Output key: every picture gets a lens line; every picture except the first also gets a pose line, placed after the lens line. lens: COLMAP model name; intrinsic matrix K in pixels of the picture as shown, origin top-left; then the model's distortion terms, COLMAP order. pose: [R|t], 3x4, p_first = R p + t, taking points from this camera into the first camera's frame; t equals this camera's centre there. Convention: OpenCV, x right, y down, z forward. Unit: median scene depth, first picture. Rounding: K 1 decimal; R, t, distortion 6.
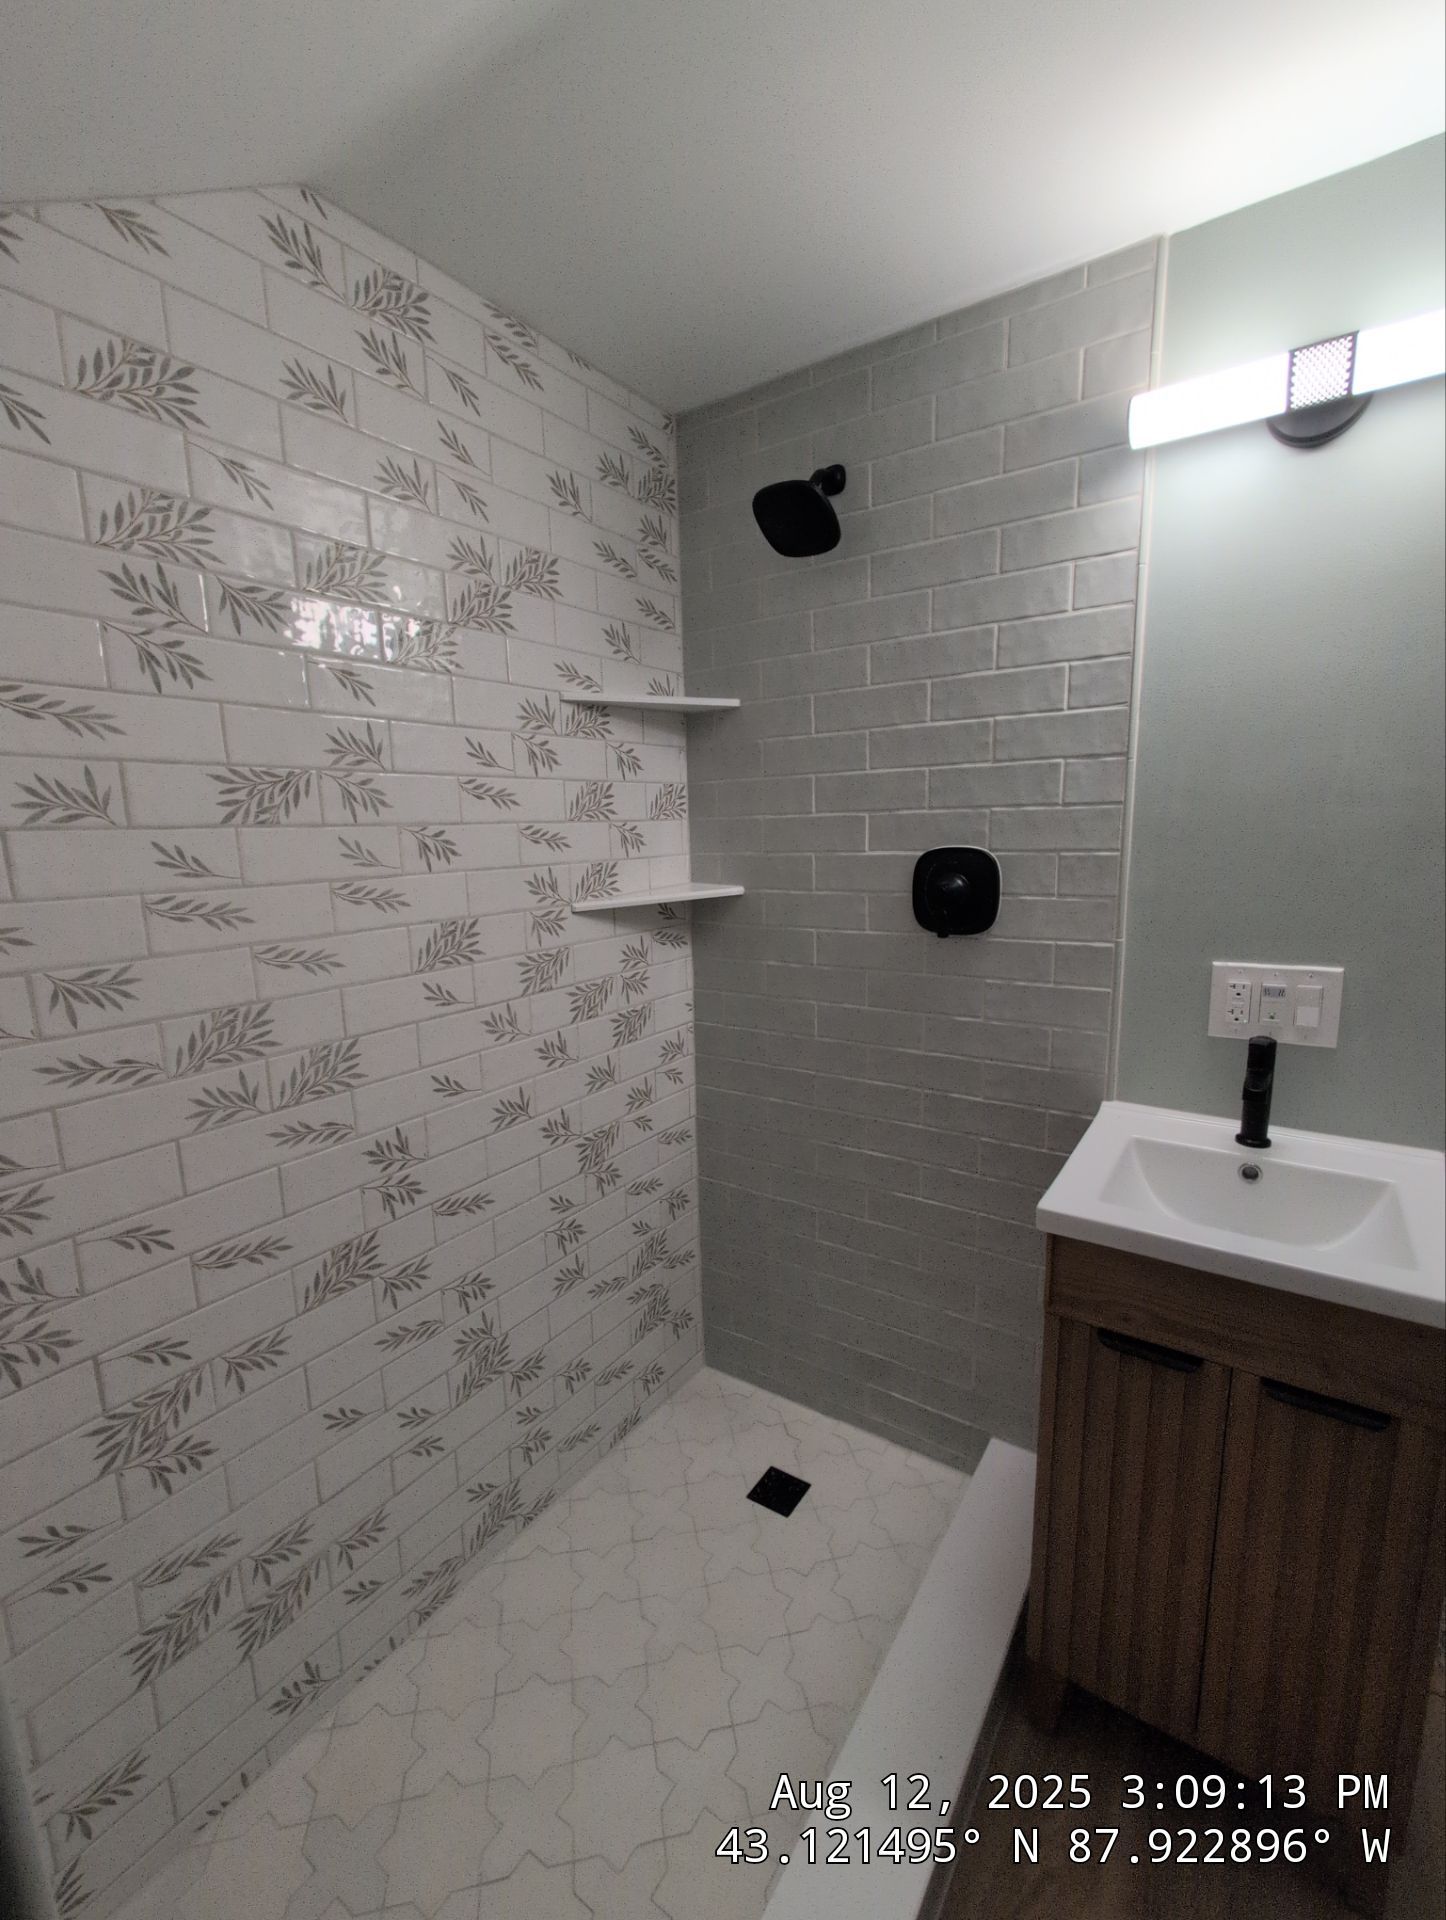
lens RADIAL K [[817.0, 0, 725.8], [0, 817.0, 970.8], [0, 0, 1]] dist [-0.001110, -0.000179]
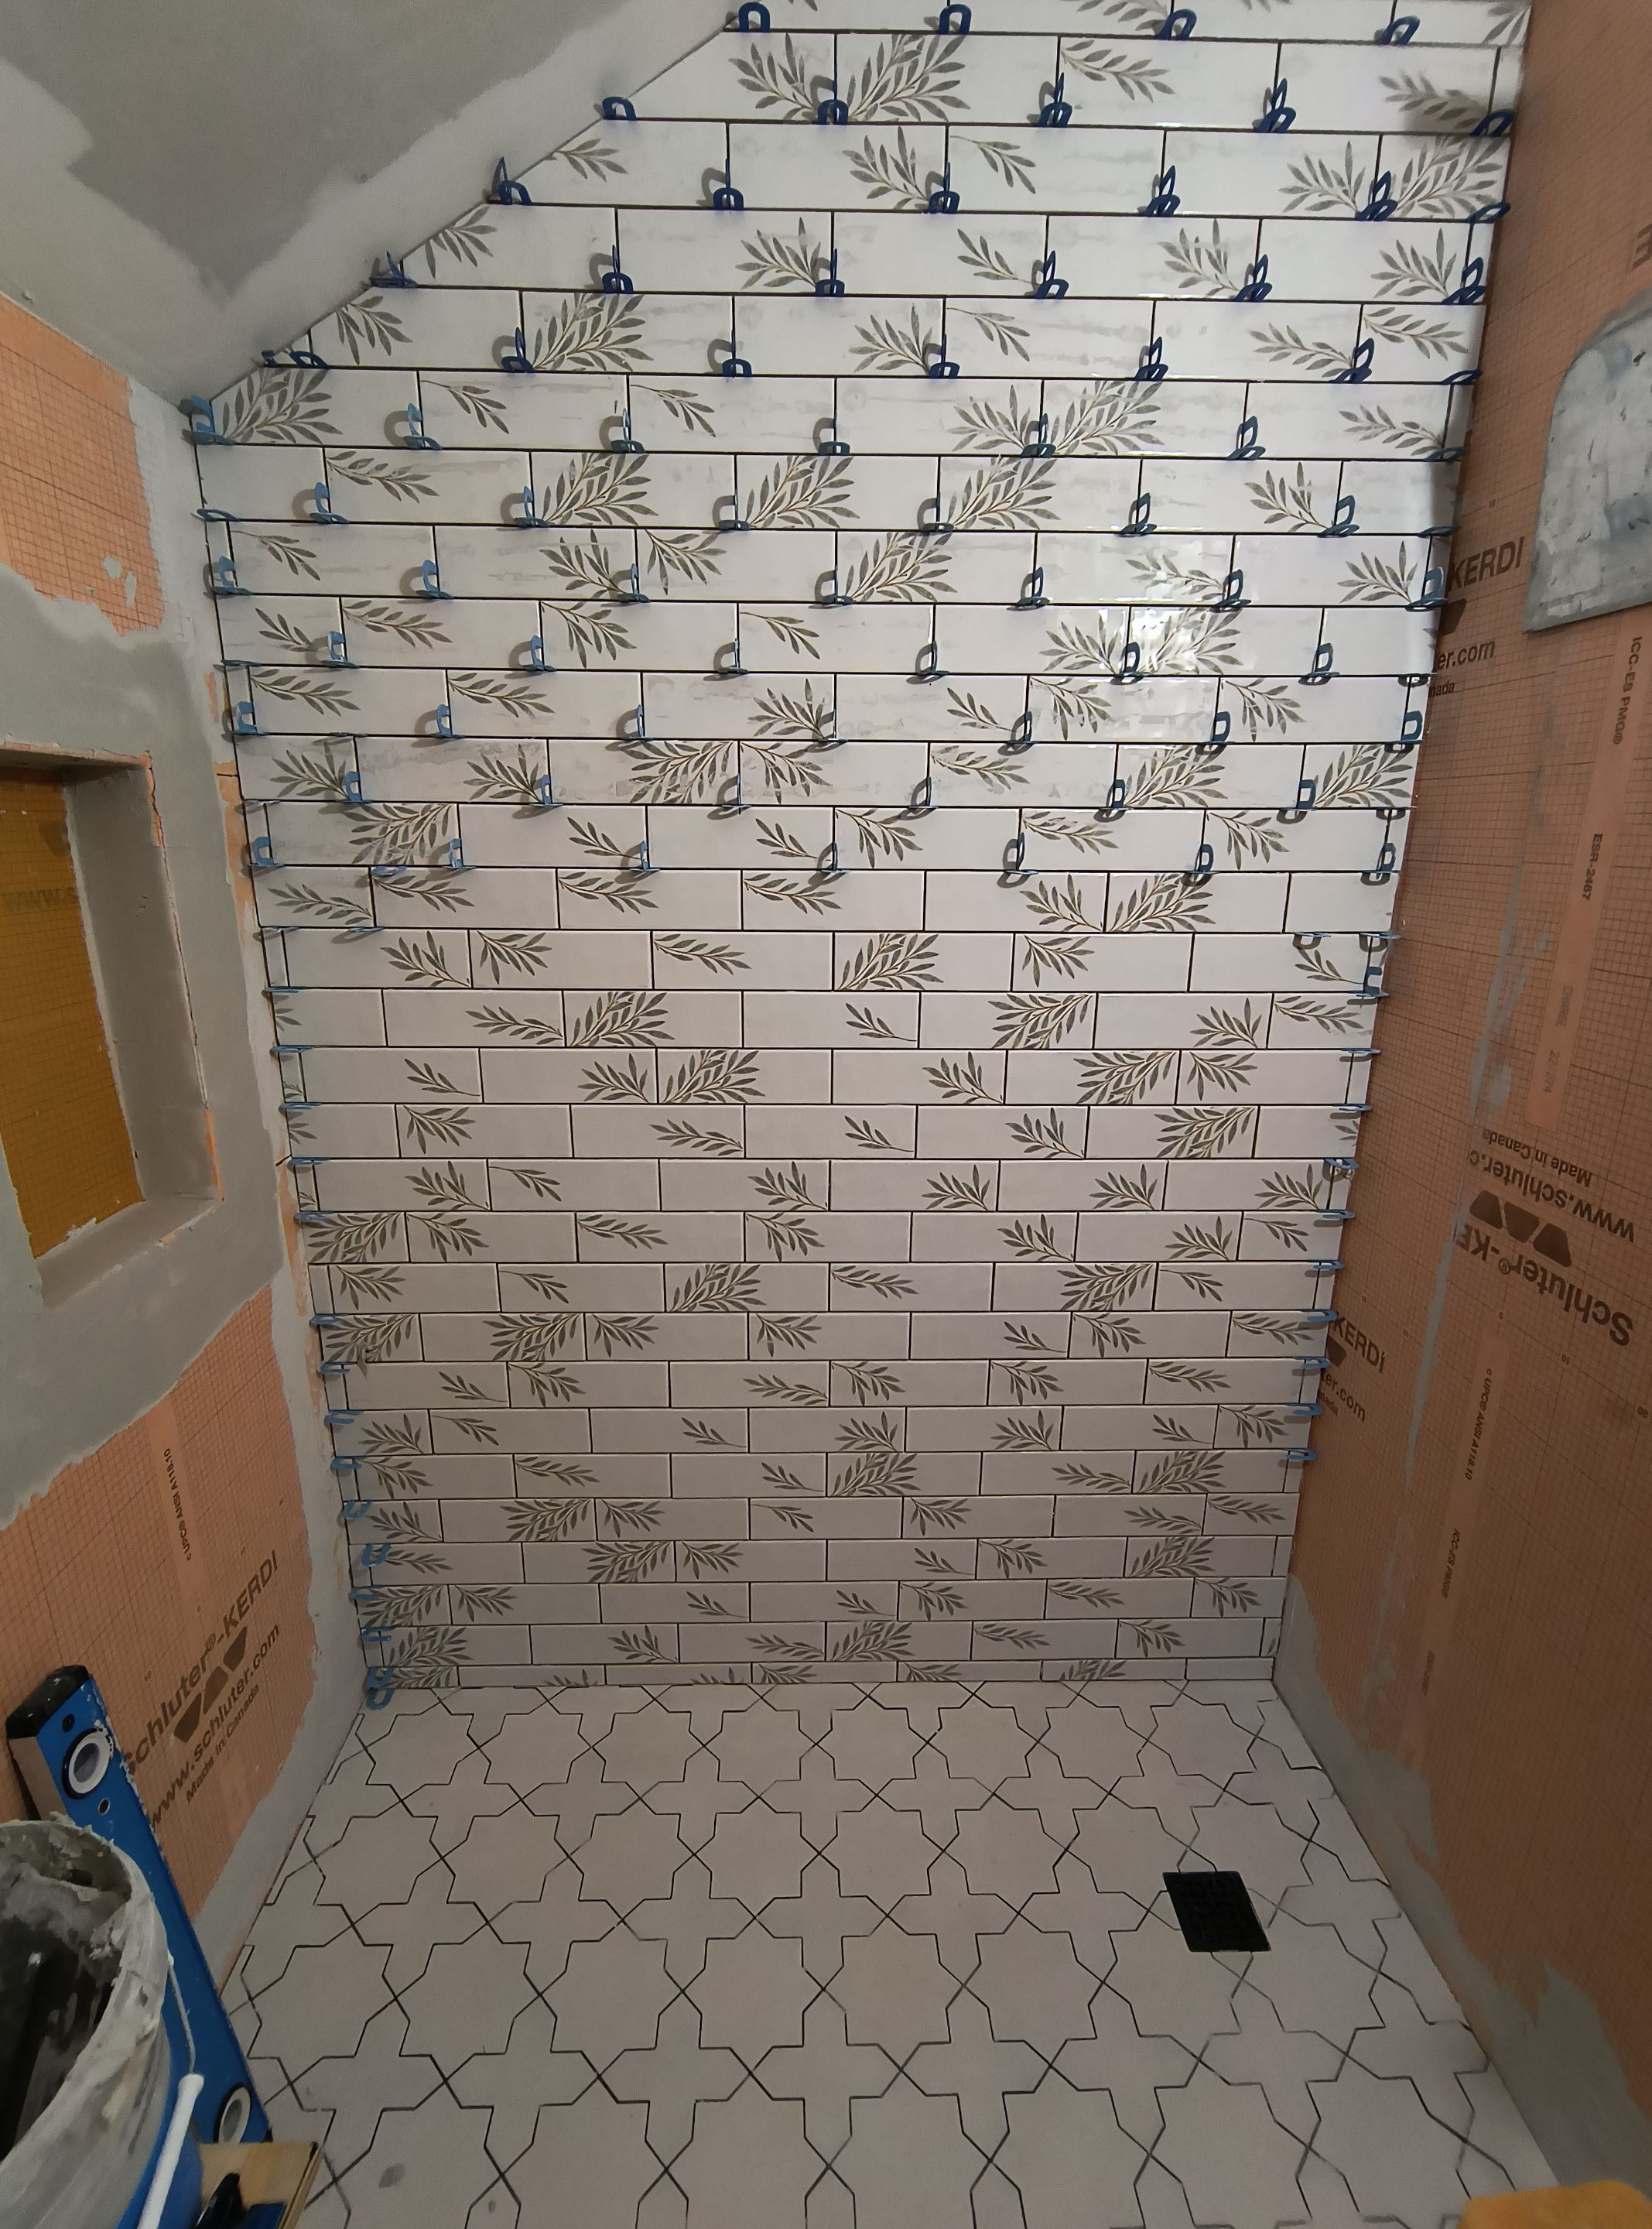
lens RADIAL K [[1004.5, 0, 821.7], [0, 1004.5, 1122.8], [0, 0, 1]] dist [-0.009884, 0.006498]
pose [[0.582264, 0.245524, -0.775039, 0.412224], [-0.162581, 0.969217, 0.184895, -0.050146], [0.796578, 0.018349, 0.604258, 0.350506]]
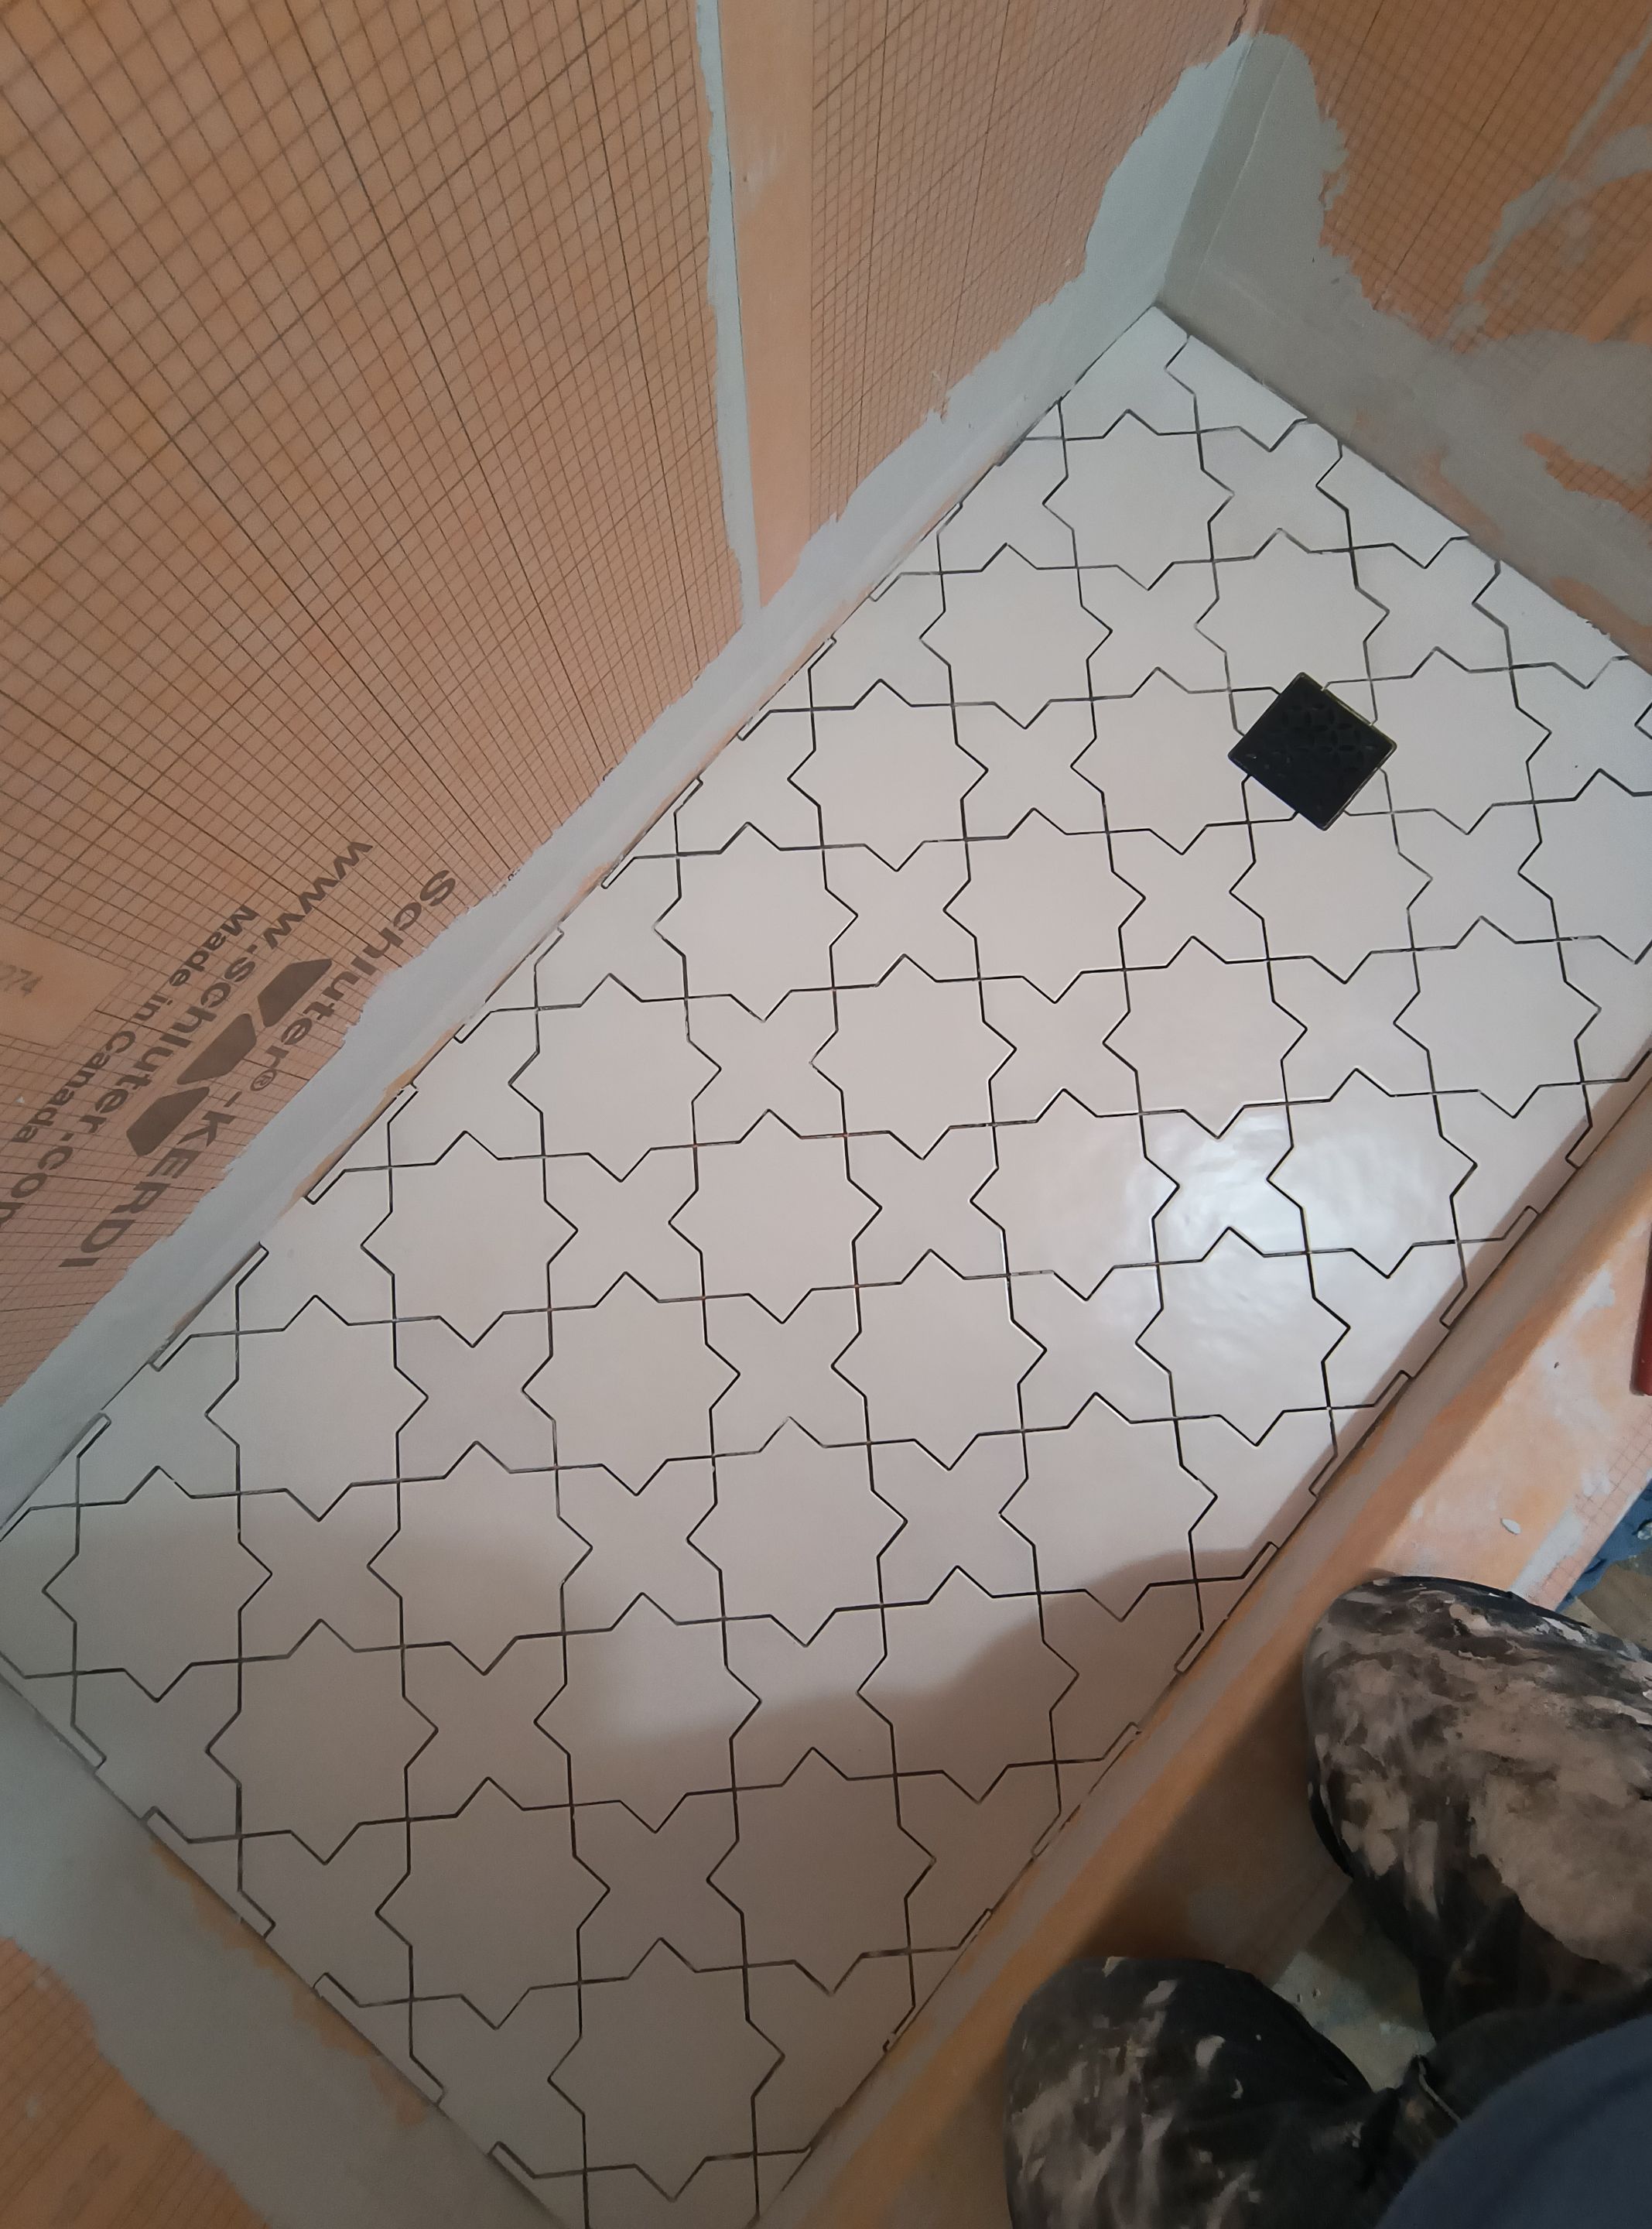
lens RADIAL K [[1004.5, 0, 821.7], [0, 1004.5, 1122.8], [0, 0, 1]] dist [-0.009884, 0.006498]
pose [[0.992364, 0.121901, 0.018818, -0.208189], [-0.053726, 0.289859, 0.955560, 0.270770], [0.111029, -0.949275, 0.294195, 0.792245]]
